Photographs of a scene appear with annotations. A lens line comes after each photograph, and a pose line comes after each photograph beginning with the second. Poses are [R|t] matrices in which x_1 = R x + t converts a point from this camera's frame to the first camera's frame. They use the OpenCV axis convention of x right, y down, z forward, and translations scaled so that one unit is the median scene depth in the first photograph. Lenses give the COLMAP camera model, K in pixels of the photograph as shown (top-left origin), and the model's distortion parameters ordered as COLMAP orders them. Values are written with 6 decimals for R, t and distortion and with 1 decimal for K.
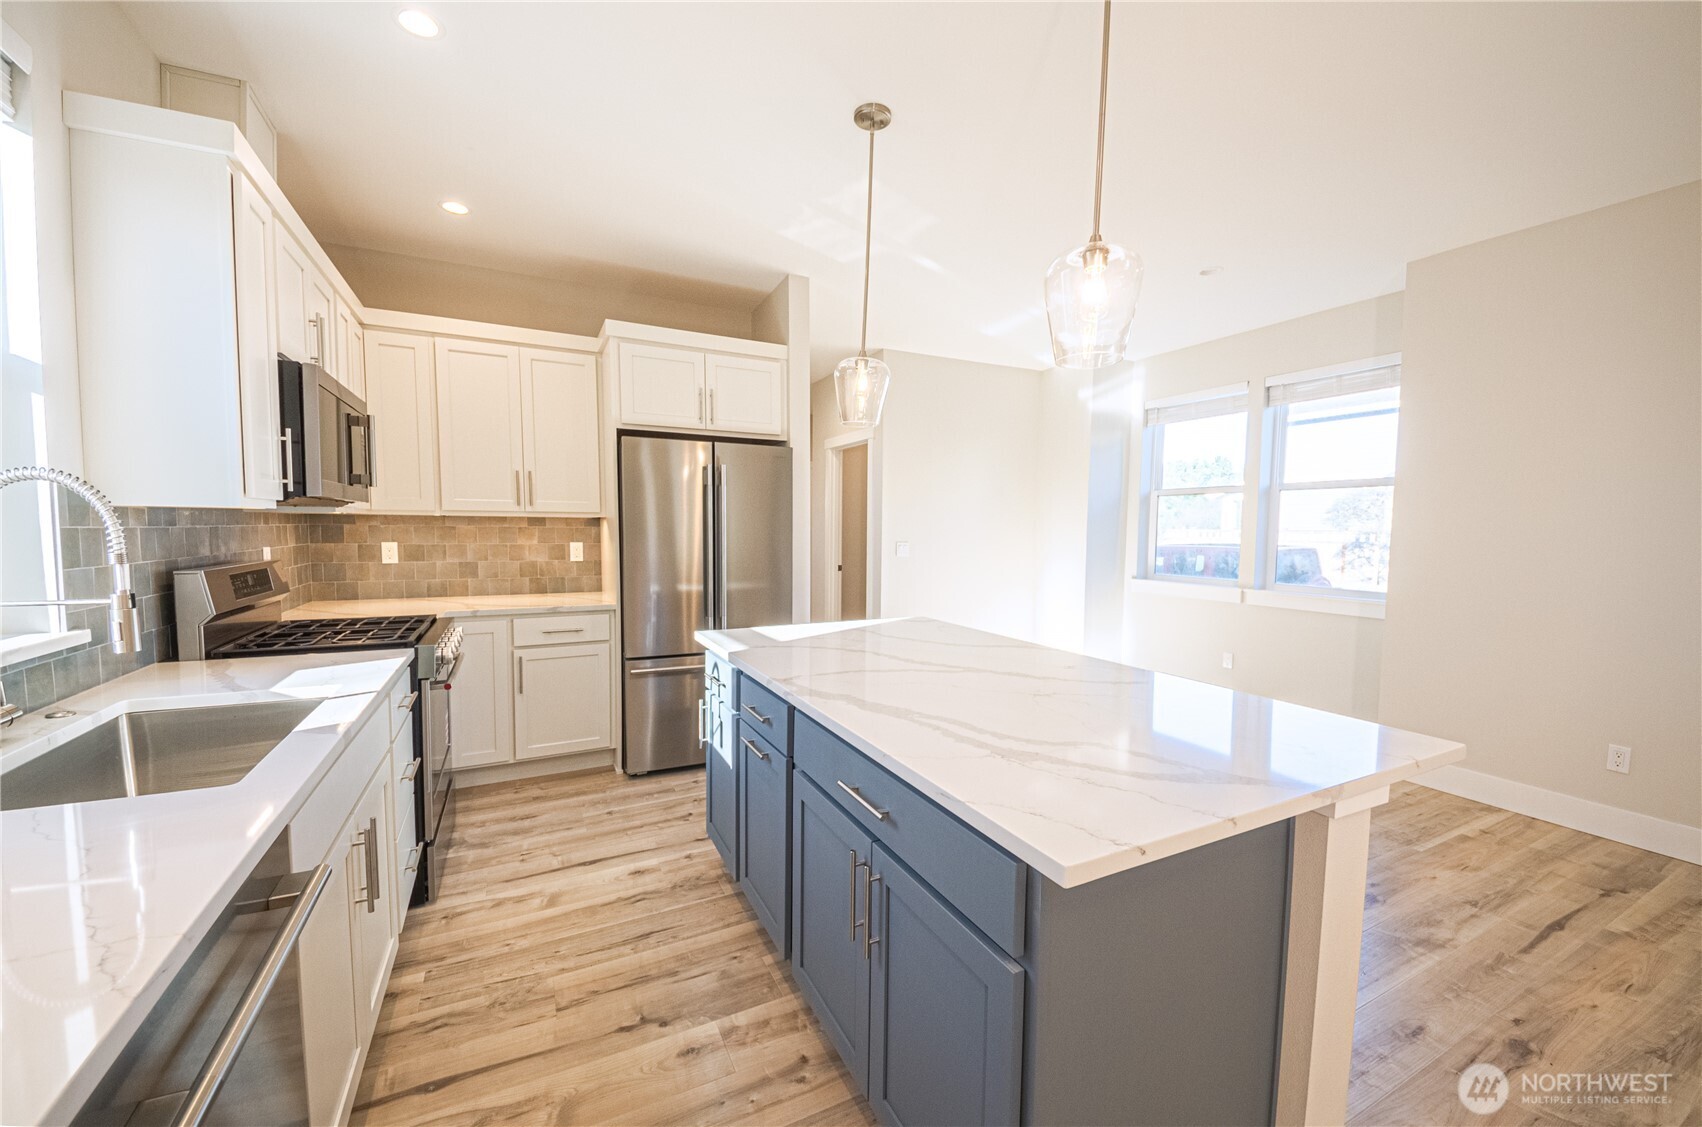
lens RADIAL K [[647.8, 0, 851.0], [0, 647.8, 563.5], [0, 0, 1]] dist [0.035590, -0.020479]
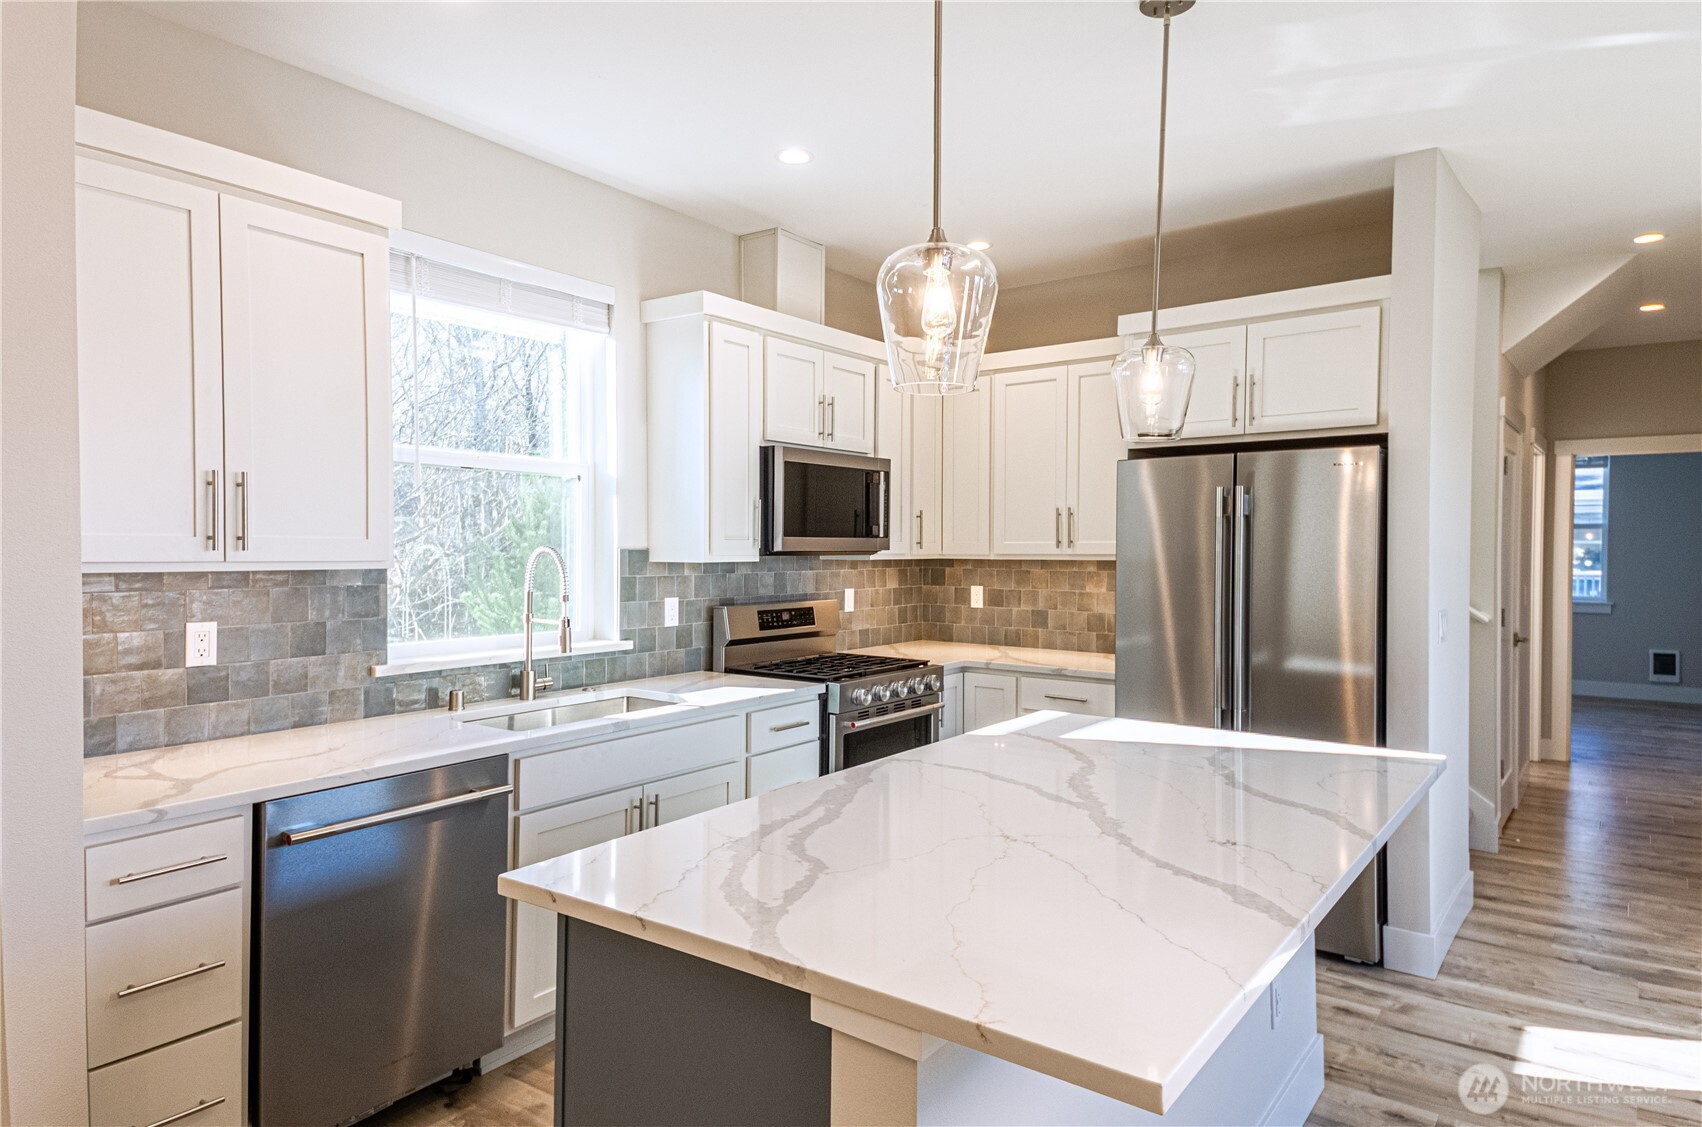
lens RADIAL K [[1016.1, 0, 867.1], [0, 1016.1, 565.9], [0, 0, 1]] dist [0.108698, -0.001827]
pose [[0.453109, 0.011143, -0.891385, 0.580493], [-0.050759, 0.998622, -0.013318, -0.034048], [0.890009, 0.051280, 0.453051, 0.164501]]
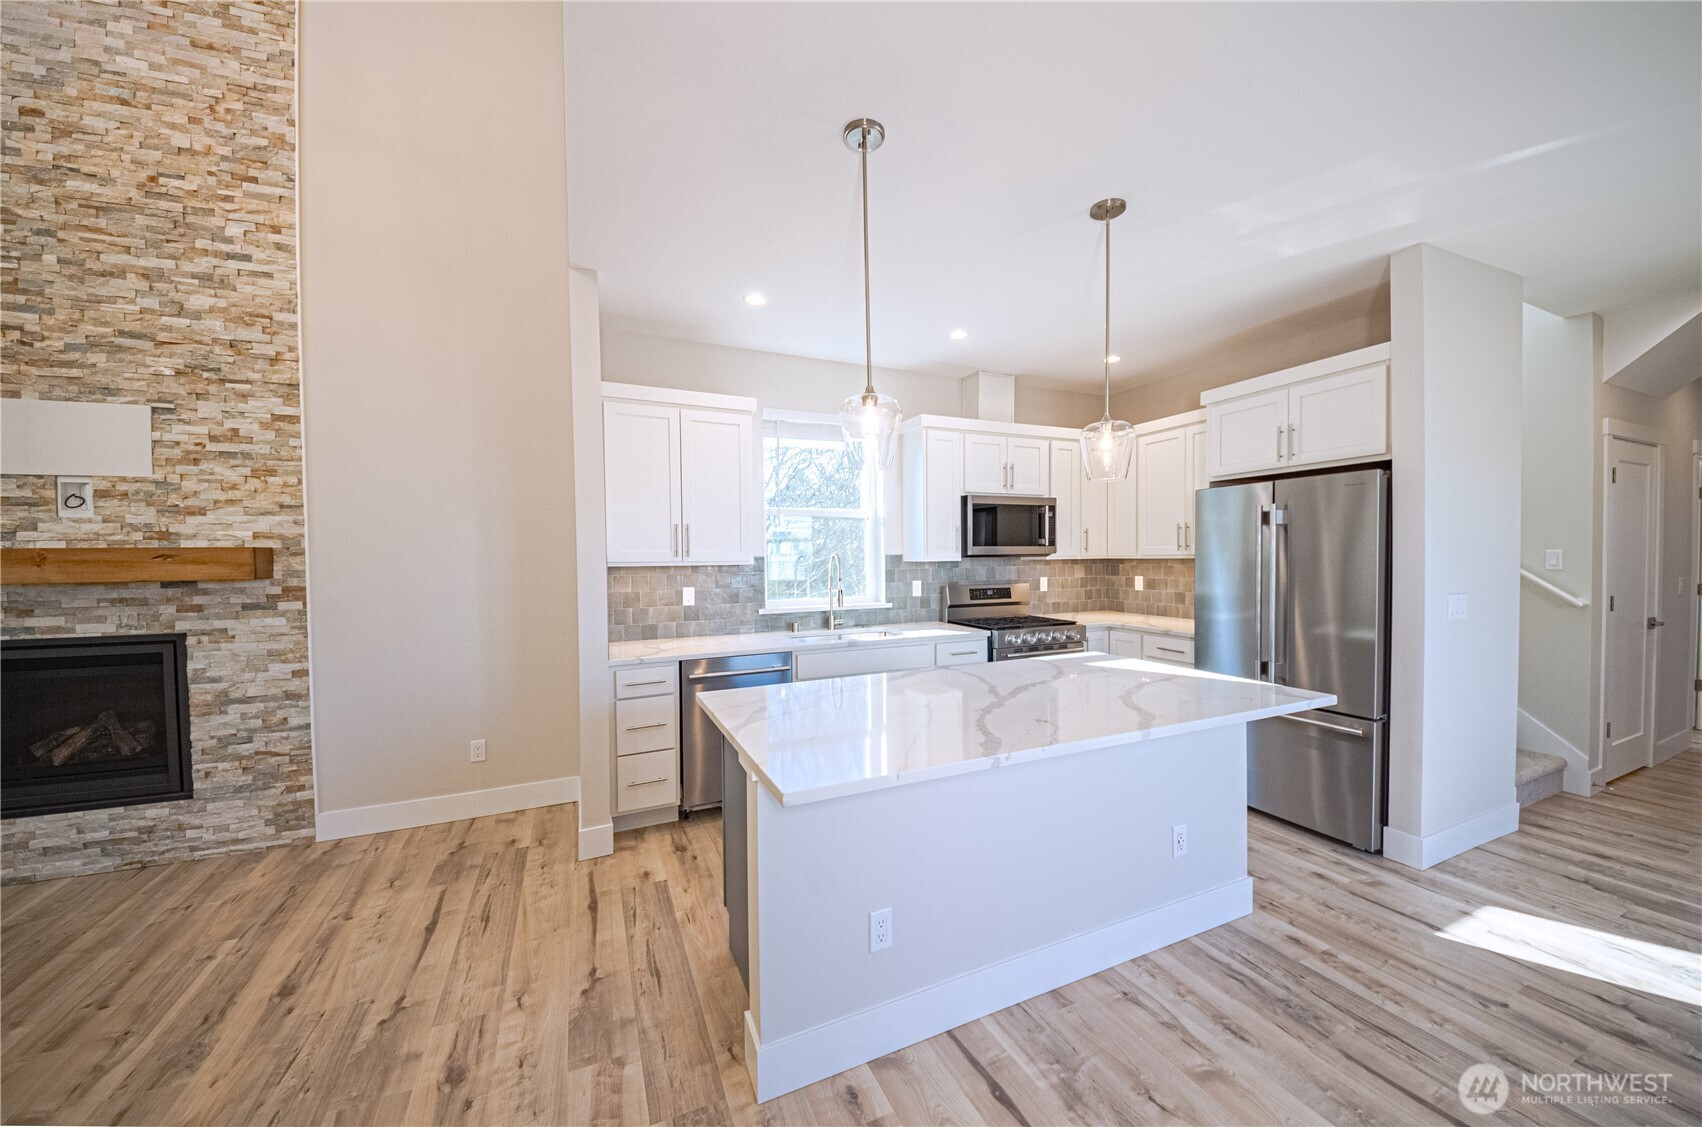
lens RADIAL K [[616.2, 0, 857.8], [0, 616.2, 569.3], [0, 0, 1]] dist [-0.008794, -0.004417]
pose [[-0.045576, 0.015706, -0.998837, 0.722433], [-0.047518, 0.998710, 0.017872, -0.042530], [0.997830, 0.048277, -0.044771, 0.427761]]
